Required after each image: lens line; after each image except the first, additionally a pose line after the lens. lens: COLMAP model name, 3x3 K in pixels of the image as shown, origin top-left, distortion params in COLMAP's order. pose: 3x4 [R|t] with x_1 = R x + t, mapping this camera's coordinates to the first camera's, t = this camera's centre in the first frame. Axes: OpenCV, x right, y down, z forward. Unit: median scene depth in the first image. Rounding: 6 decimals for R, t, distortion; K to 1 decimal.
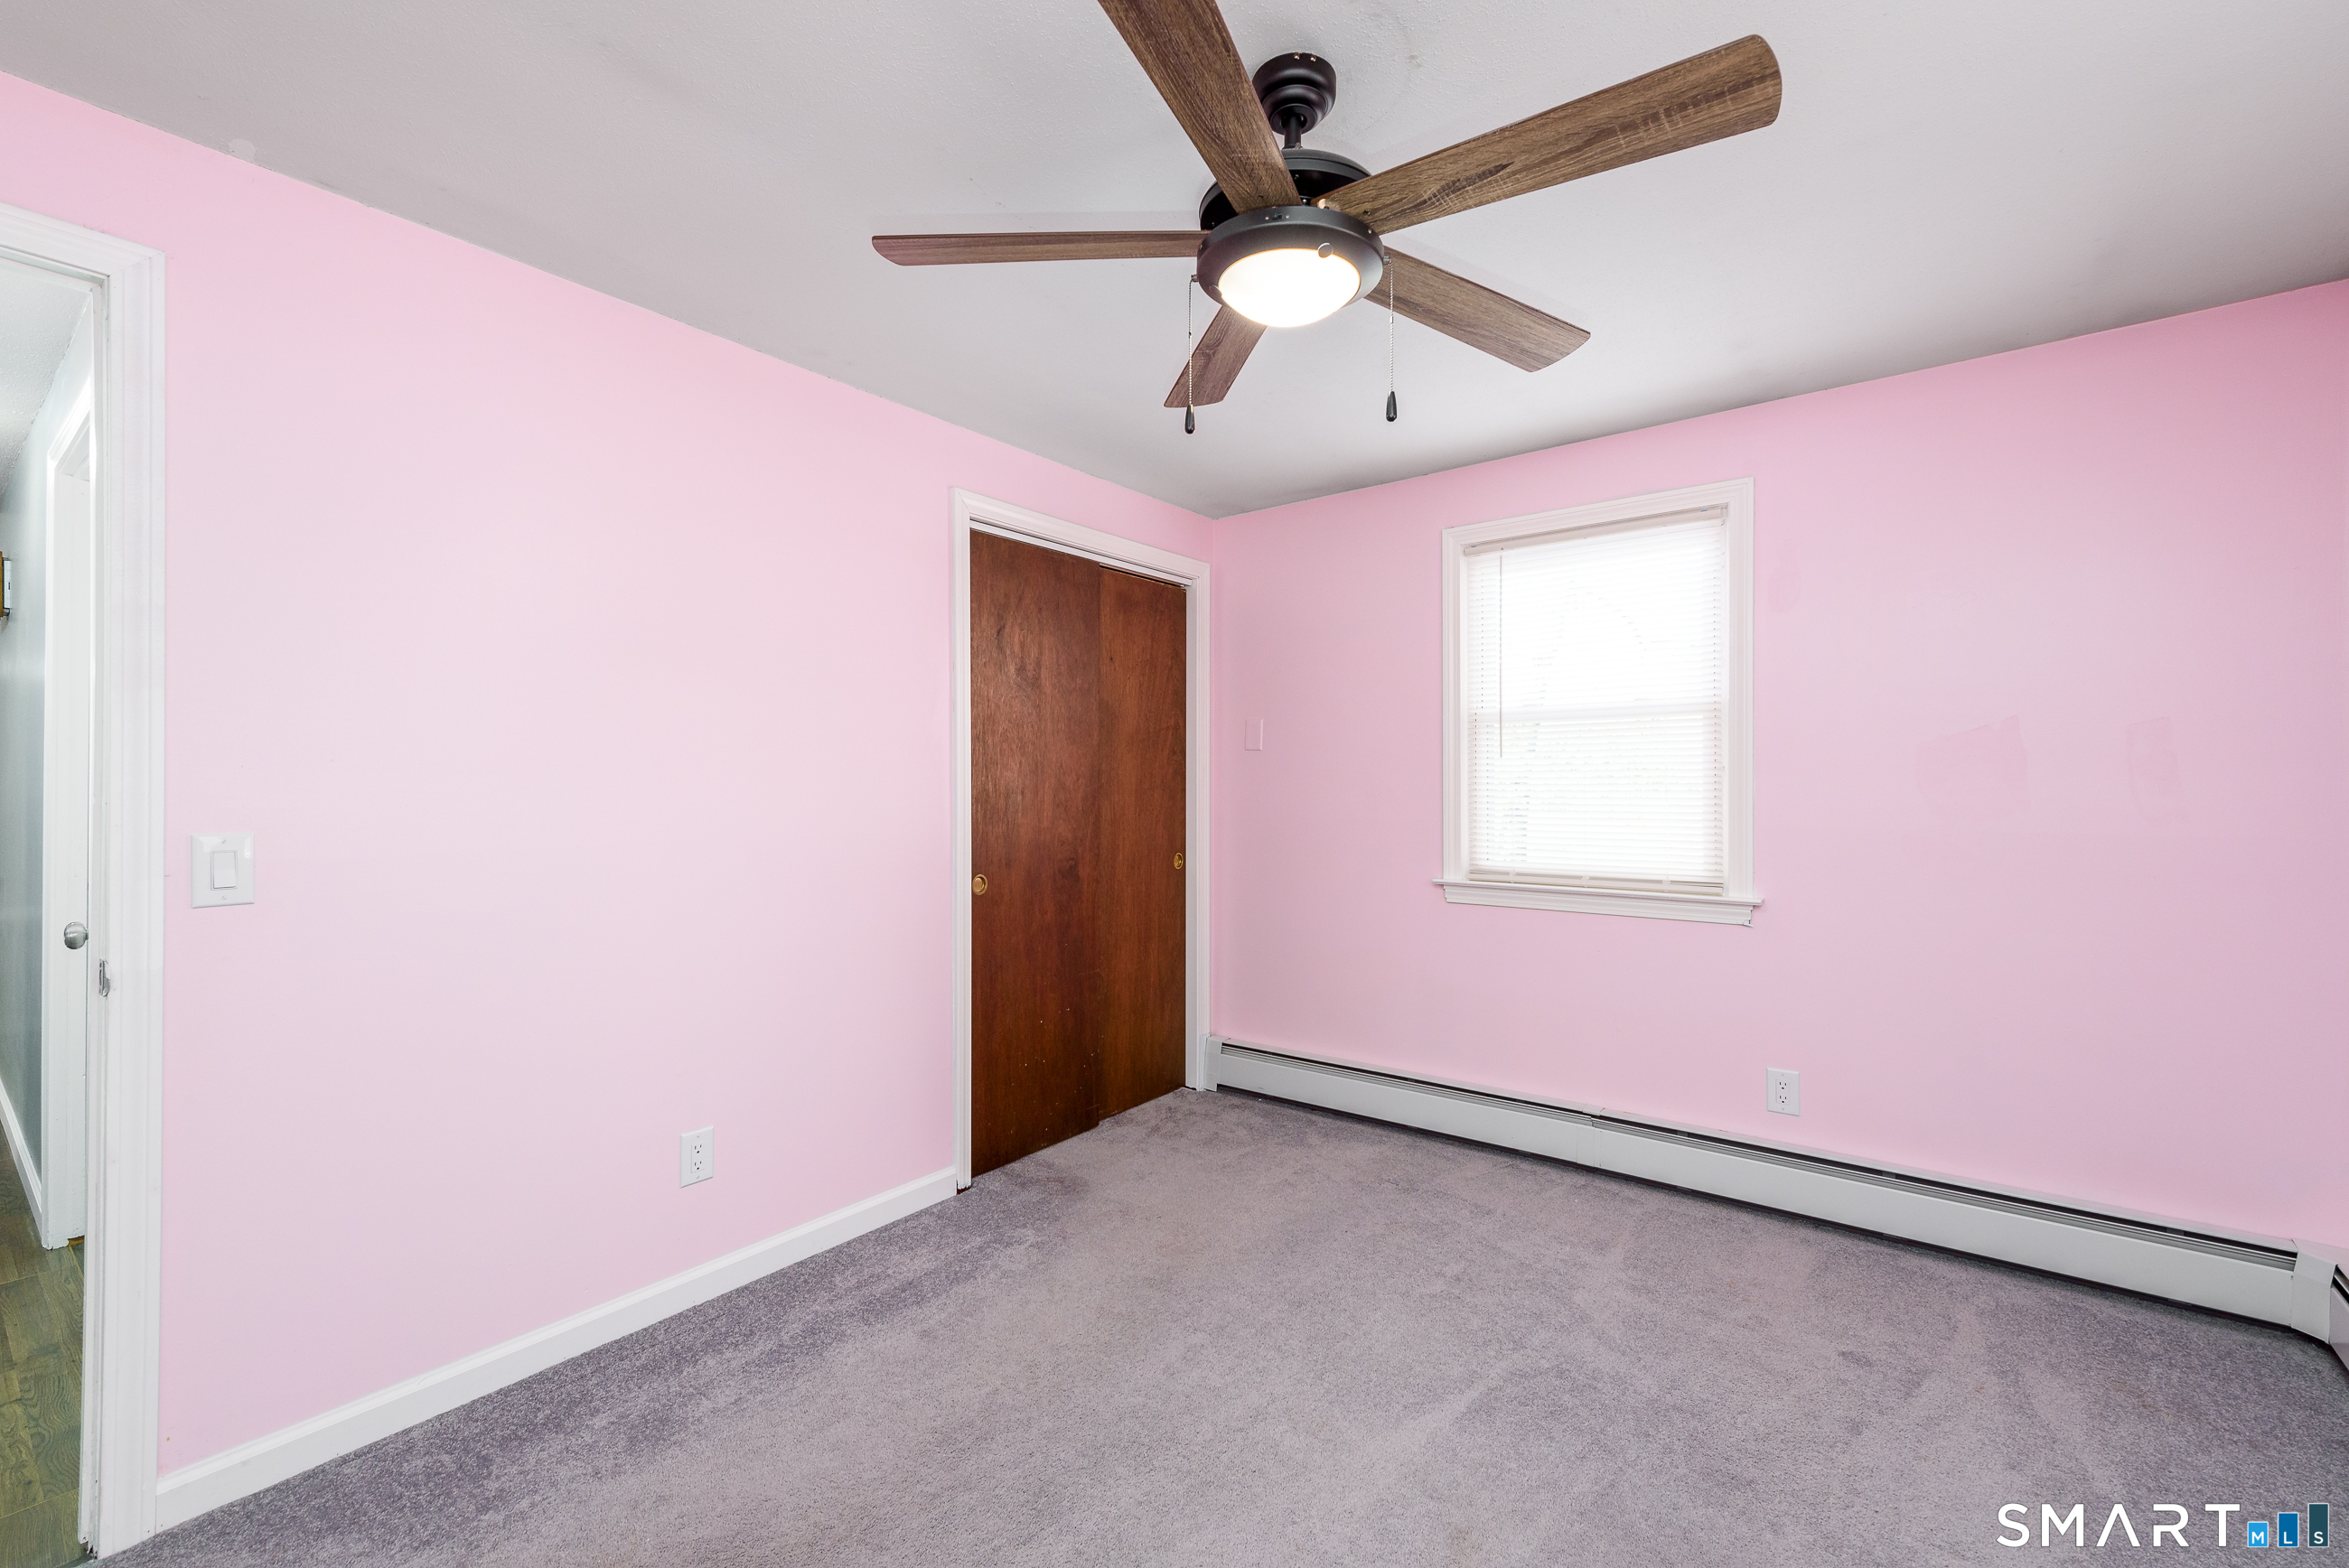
lens RADIAL K [[965.8, 0, 1175.3], [0, 965.8, 782.7], [0, 0, 1]] dist [0.002045, 0.000275]
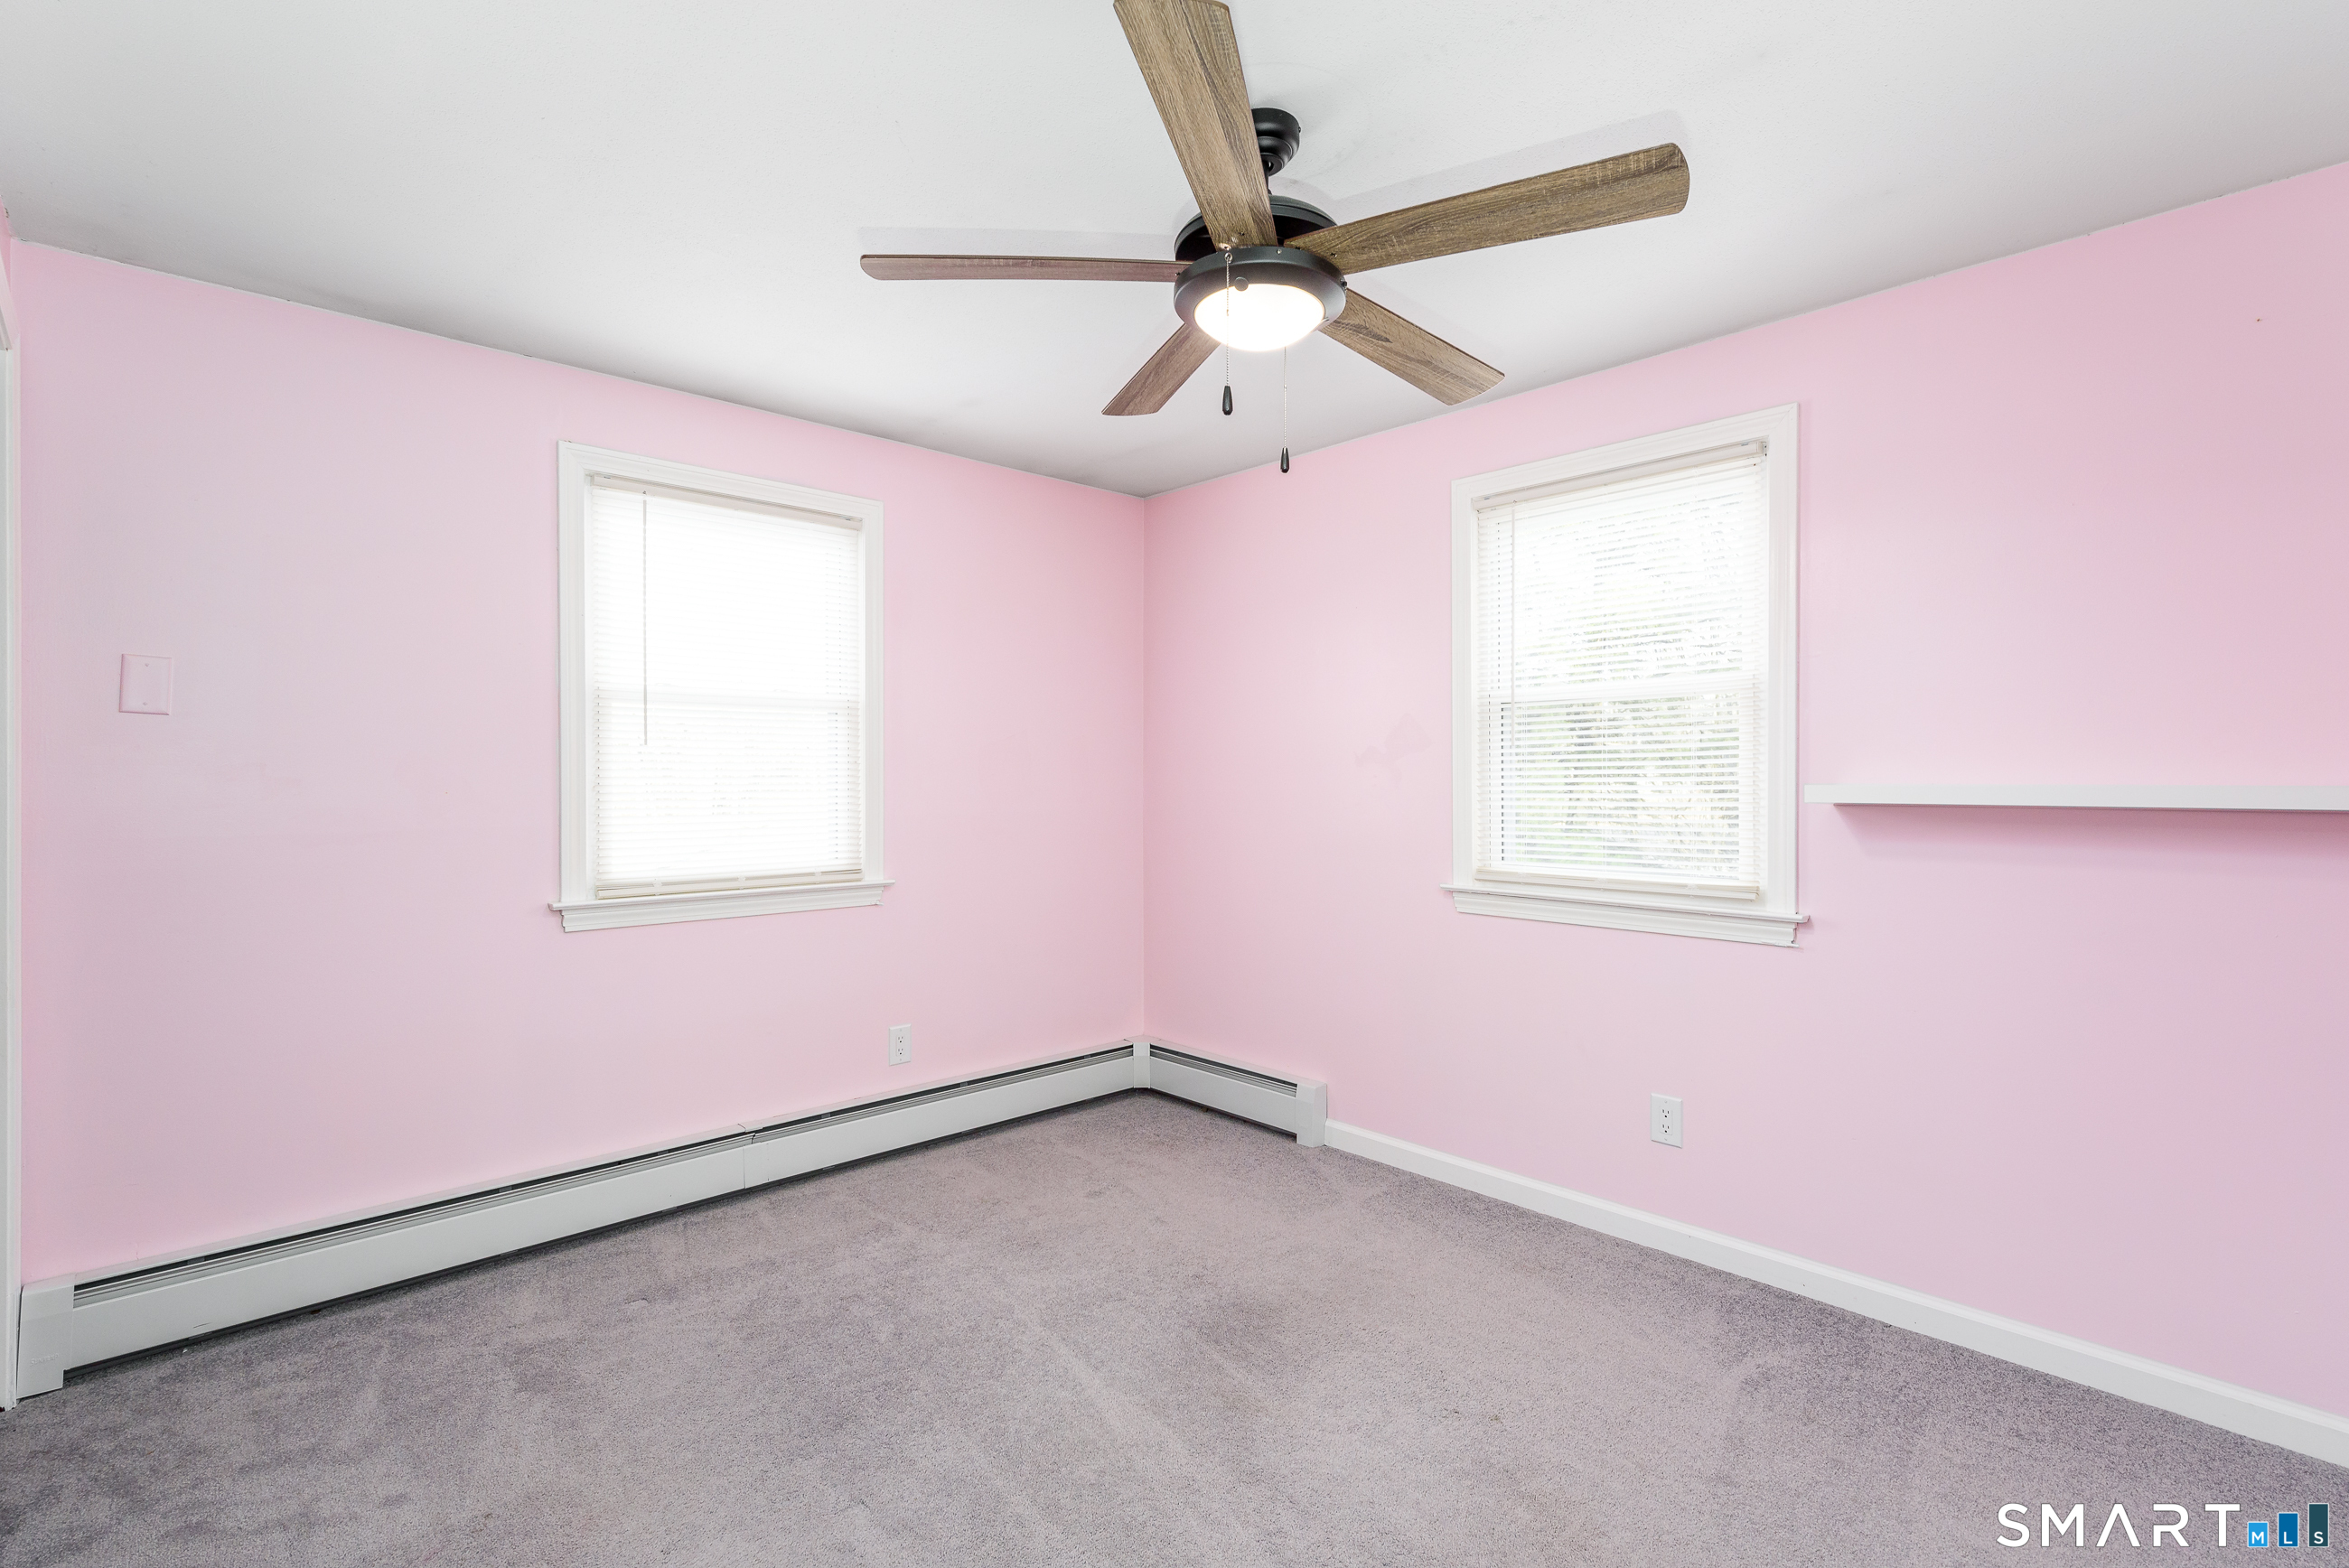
lens RADIAL K [[1076.8, 0, 1175.1], [0, 1076.8, 781.2], [0, 0, 1]] dist [-0.002049, -0.001037]
pose [[0.155857, 0.002570, 0.987776, -0.527979], [0.000924, 0.999996, -0.002747, 0.008581], [-0.987779, 0.001341, 0.155854, 0.432904]]
